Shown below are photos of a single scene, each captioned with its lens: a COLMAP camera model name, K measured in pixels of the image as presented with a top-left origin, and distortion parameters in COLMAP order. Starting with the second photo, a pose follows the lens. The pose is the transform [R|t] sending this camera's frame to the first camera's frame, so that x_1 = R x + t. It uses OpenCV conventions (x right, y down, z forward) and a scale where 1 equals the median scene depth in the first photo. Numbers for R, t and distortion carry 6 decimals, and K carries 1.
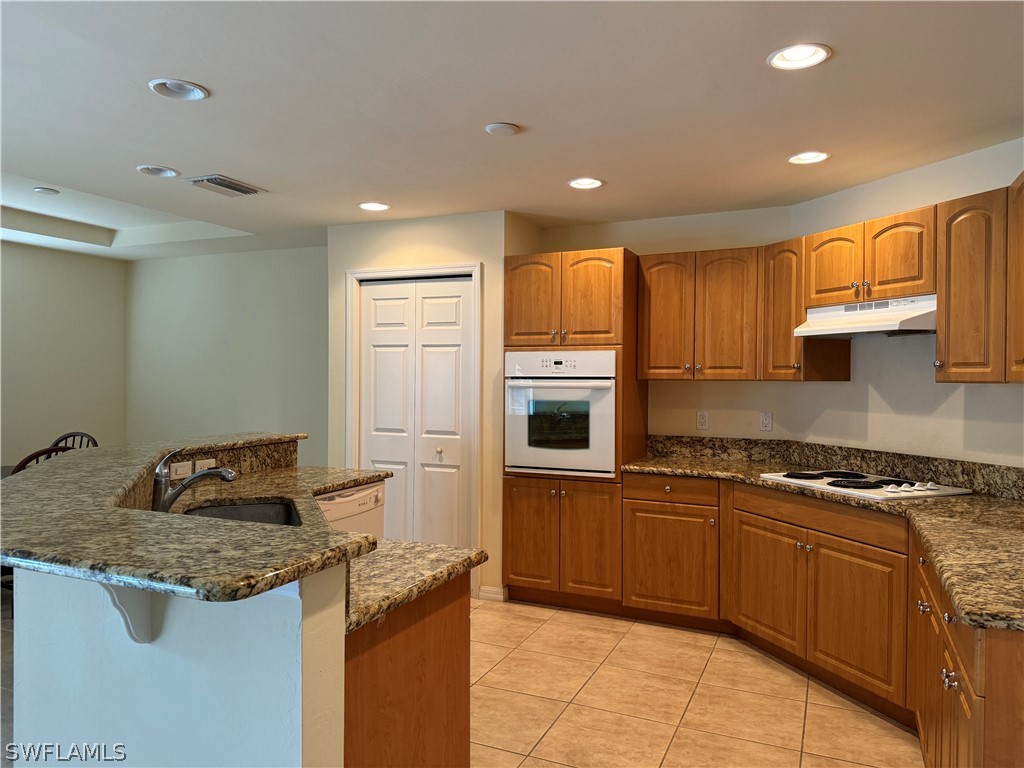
lens RADIAL K [[713.3, 0, 511.3], [0, 713.3, 388.5], [0, 0, 1]] dist [0.145556, -0.255503]
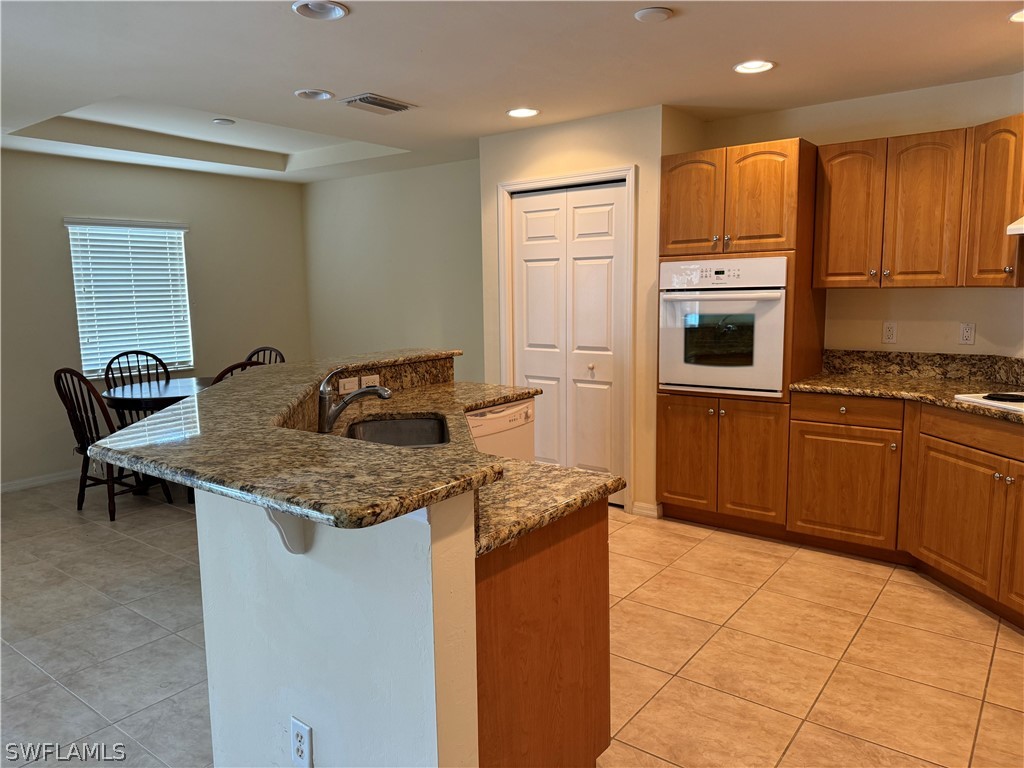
lens RADIAL K [[720.4, 0, 516.1], [0, 720.4, 381.2], [0, 0, 1]] dist [0.083713, -0.100819]
pose [[0.974384, 0.007539, -0.224762, 0.024186], [0.019085, 0.993061, 0.116044, -0.011760], [0.224078, -0.117361, 0.967479, 0.021964]]
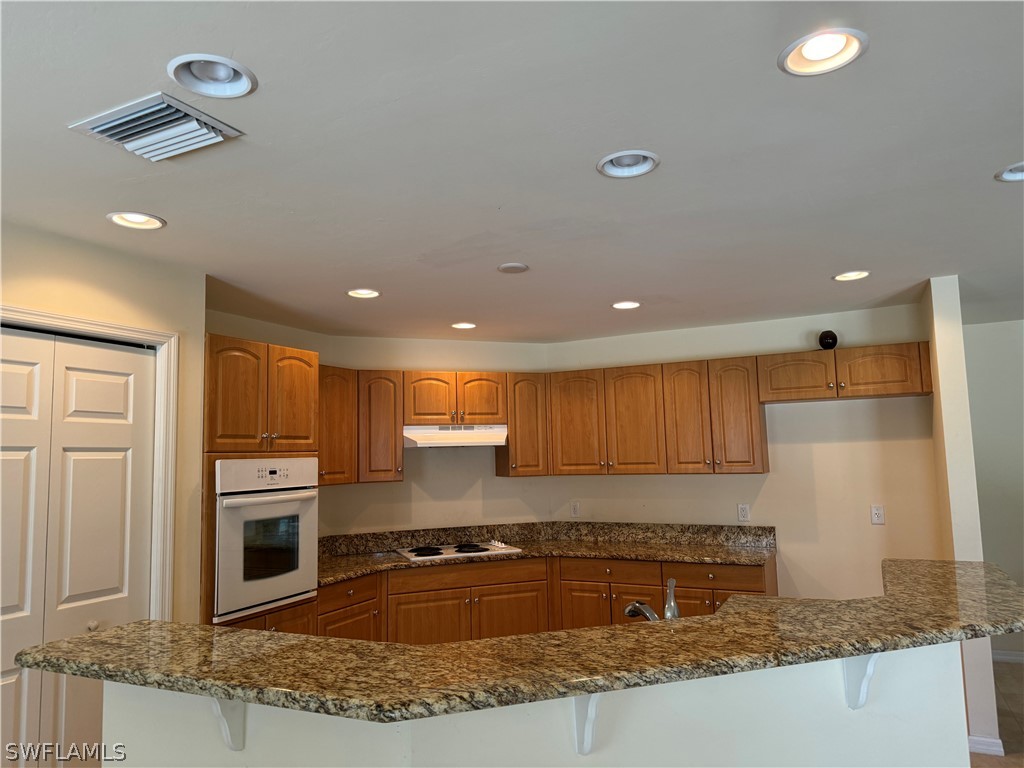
lens RADIAL K [[713.3, 0, 511.3], [0, 713.3, 388.5], [0, 0, 1]] dist [0.145556, -0.255503]
pose [[0.021380, 0.091662, 0.995561, -0.902822], [0.044292, 0.994724, -0.092537, -0.049031], [-0.998790, 0.046074, 0.017207, 0.795817]]
